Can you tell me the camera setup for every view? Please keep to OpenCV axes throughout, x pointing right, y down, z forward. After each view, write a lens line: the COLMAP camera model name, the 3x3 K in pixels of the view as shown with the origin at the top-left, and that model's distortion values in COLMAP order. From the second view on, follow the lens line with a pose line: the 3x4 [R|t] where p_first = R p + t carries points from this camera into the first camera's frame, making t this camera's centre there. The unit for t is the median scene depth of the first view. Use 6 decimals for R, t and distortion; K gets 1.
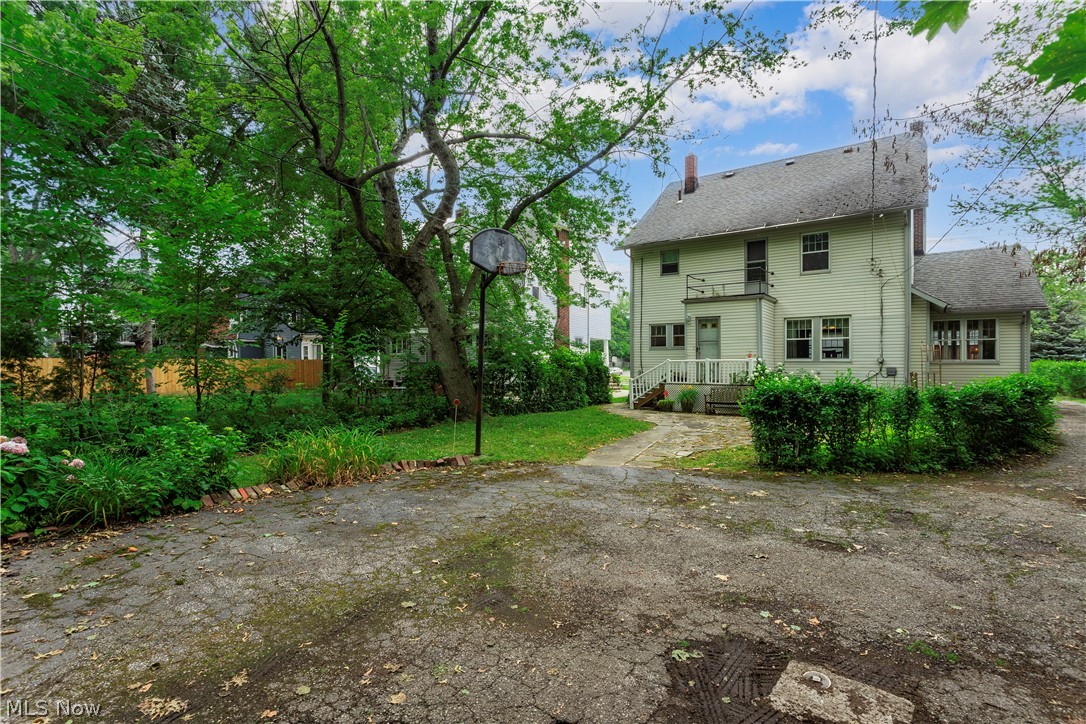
lens RADIAL K [[522.5, 0, 543.1], [0, 522.5, 358.6], [0, 0, 1]] dist [0.001408, 0.000022]
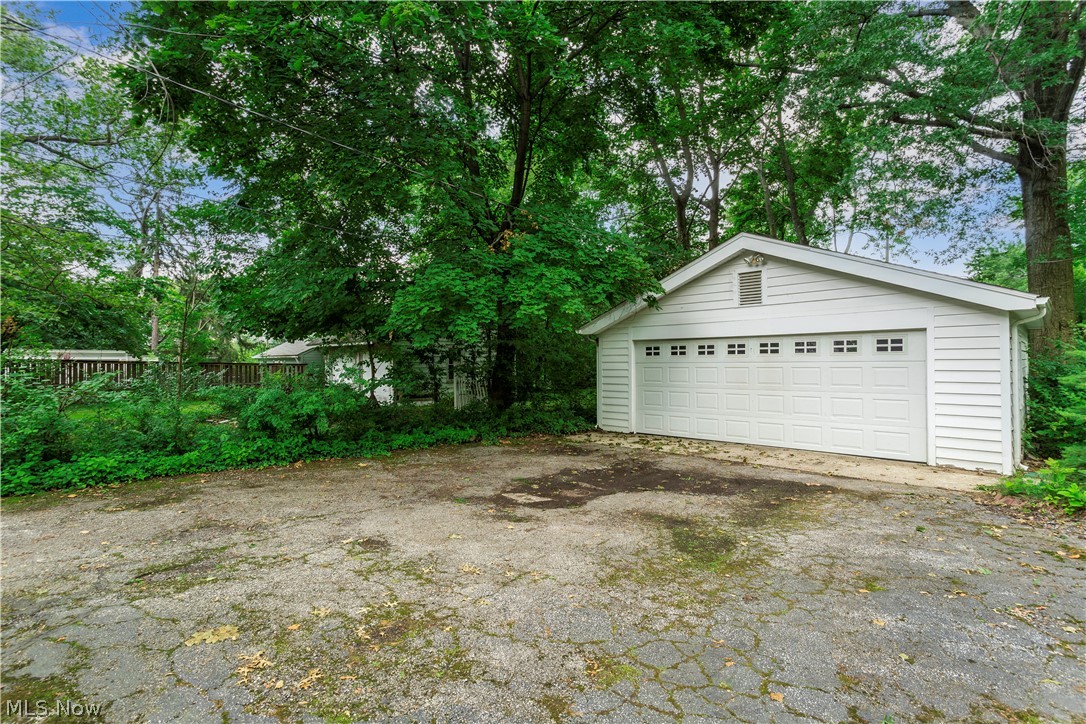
lens RADIAL K [[522.5, 0, 543.1], [0, 522.5, 358.6], [0, 0, 1]] dist [0.001408, 0.000022]
pose [[-0.988071, 0.005008, 0.153918, 0.047964], [0.001409, 0.999723, -0.023481, 0.014792], [-0.153993, -0.022984, -0.987805, 2.148118]]
